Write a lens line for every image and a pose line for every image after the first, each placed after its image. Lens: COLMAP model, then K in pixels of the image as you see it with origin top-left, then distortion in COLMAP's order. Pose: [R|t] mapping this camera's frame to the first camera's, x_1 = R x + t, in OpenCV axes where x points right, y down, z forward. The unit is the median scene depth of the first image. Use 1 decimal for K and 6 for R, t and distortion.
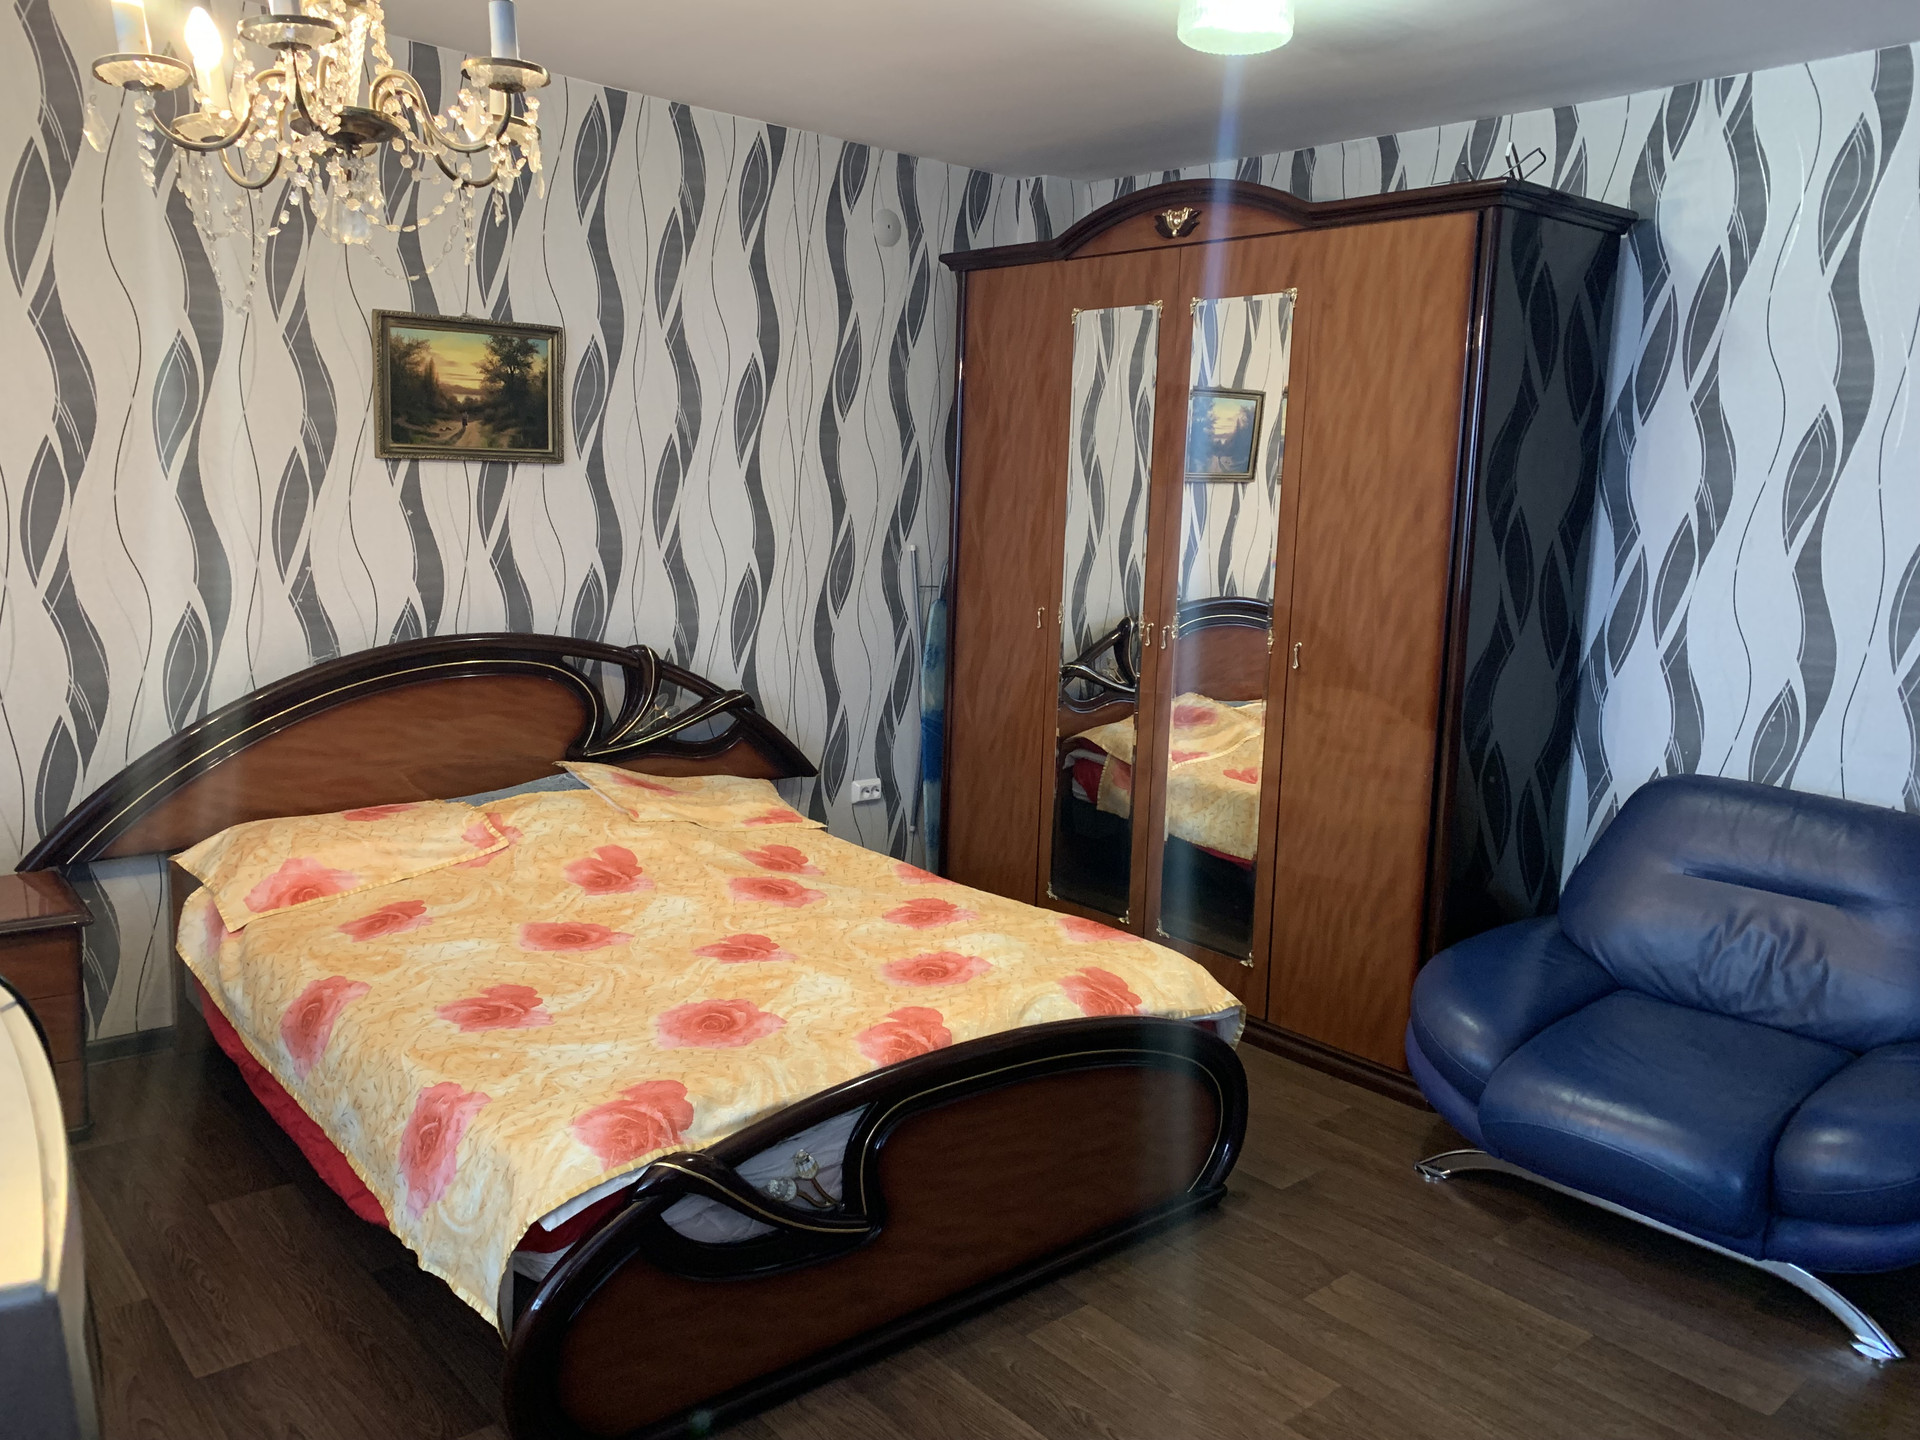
lens RADIAL K [[1461.9, 0, 953.7], [0, 1461.9, 725.1], [0, 0, 1]] dist [0.174566, -0.425639]
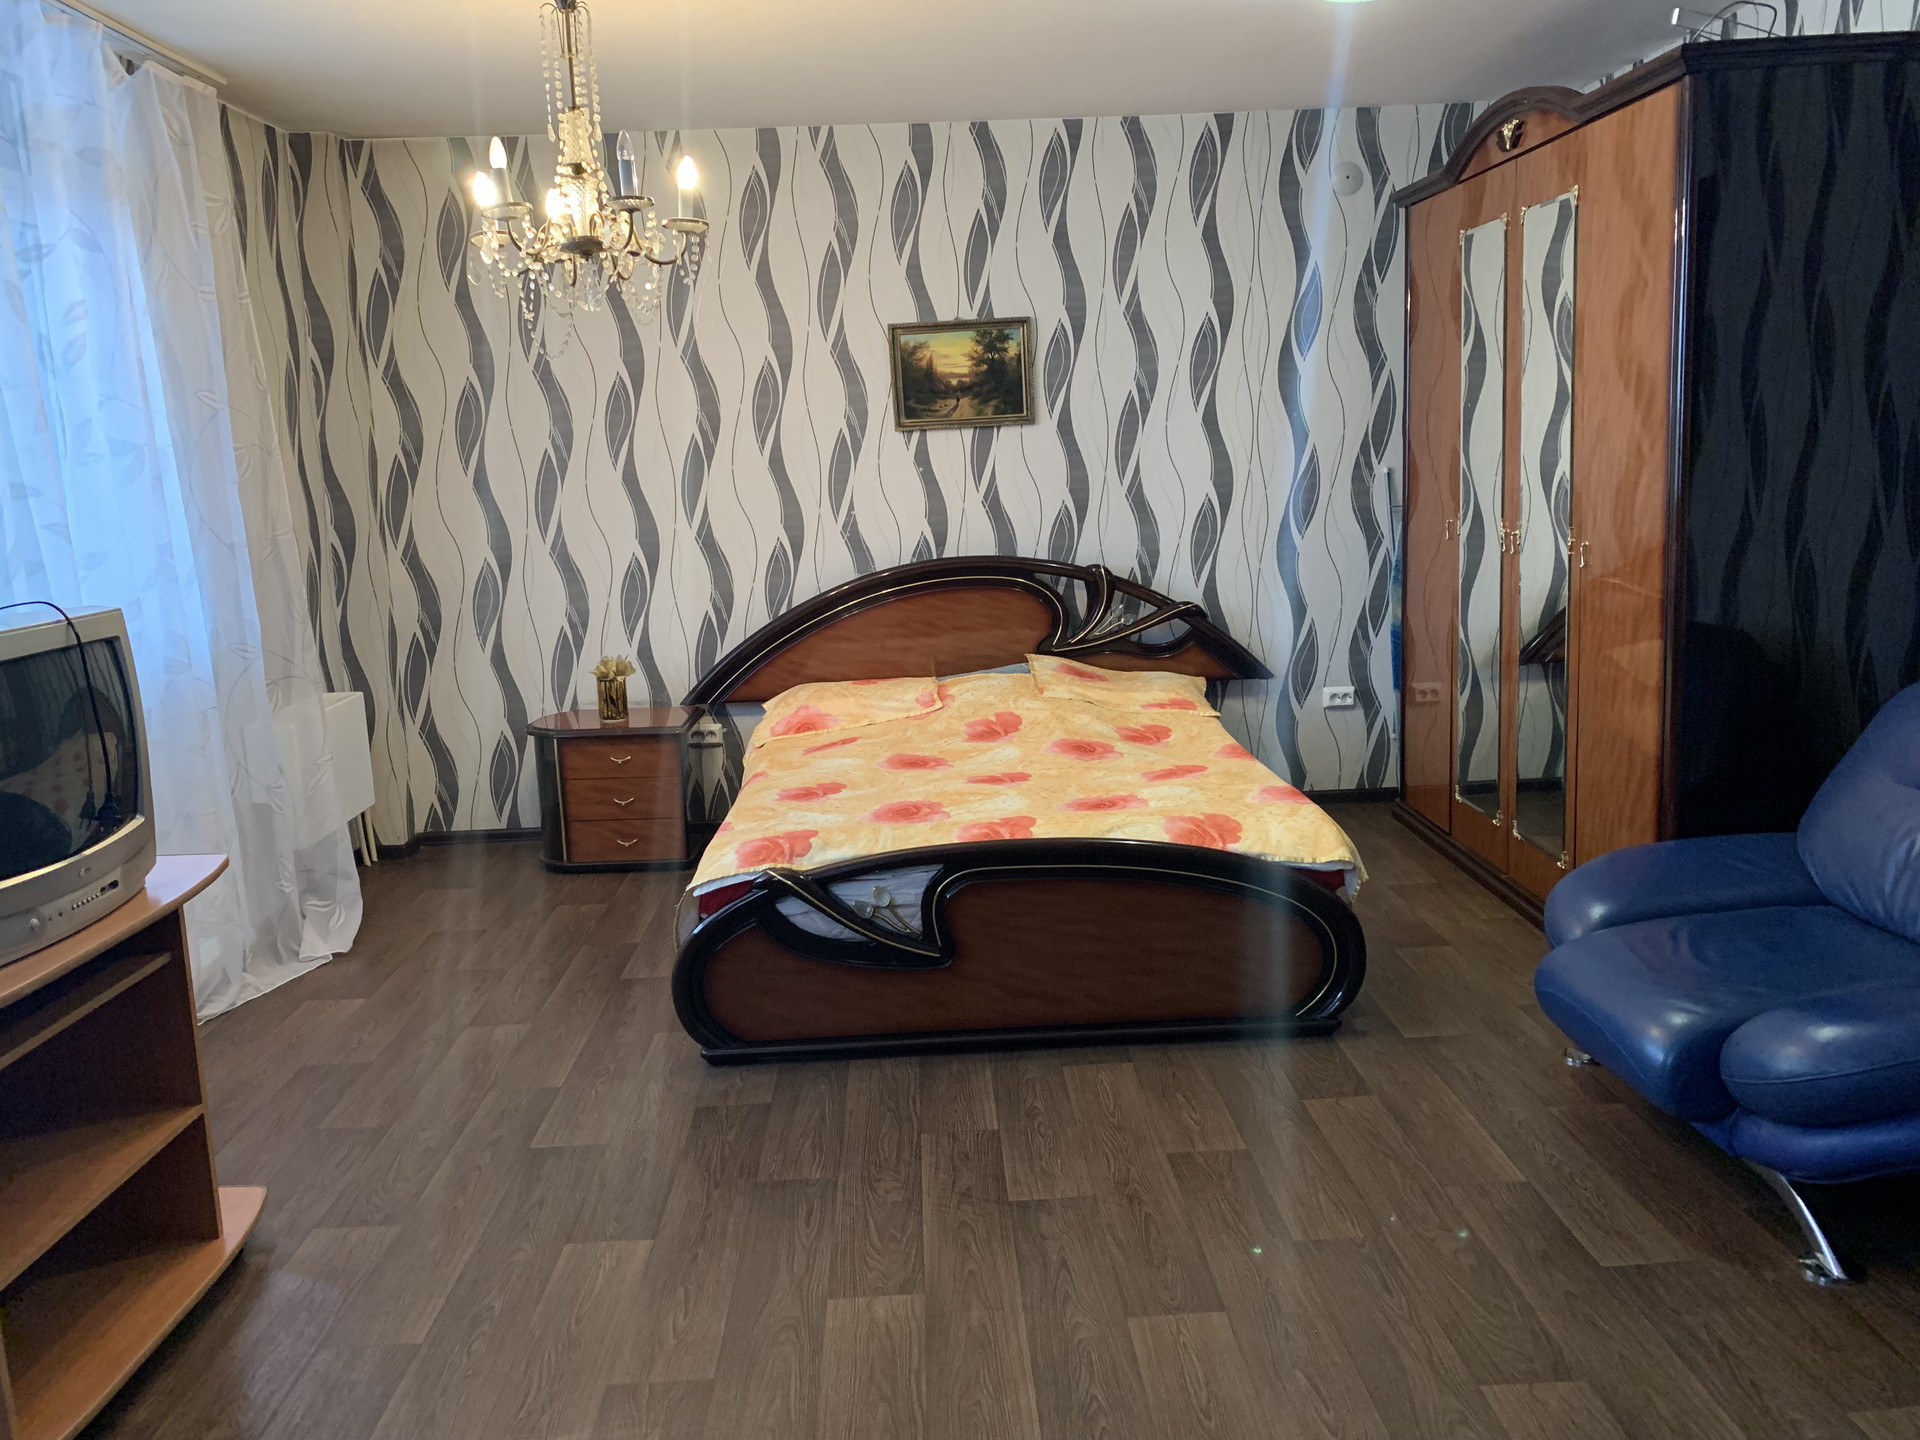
lens RADIAL K [[1461.9, 0, 953.7], [0, 1461.9, 725.1], [0, 0, 1]] dist [0.174566, -0.425639]
pose [[0.770513, 0.047406, -0.635659, 0.523109], [-0.032786, 0.998858, 0.034751, 0.045624], [0.636581, -0.005935, 0.771187, -0.039901]]
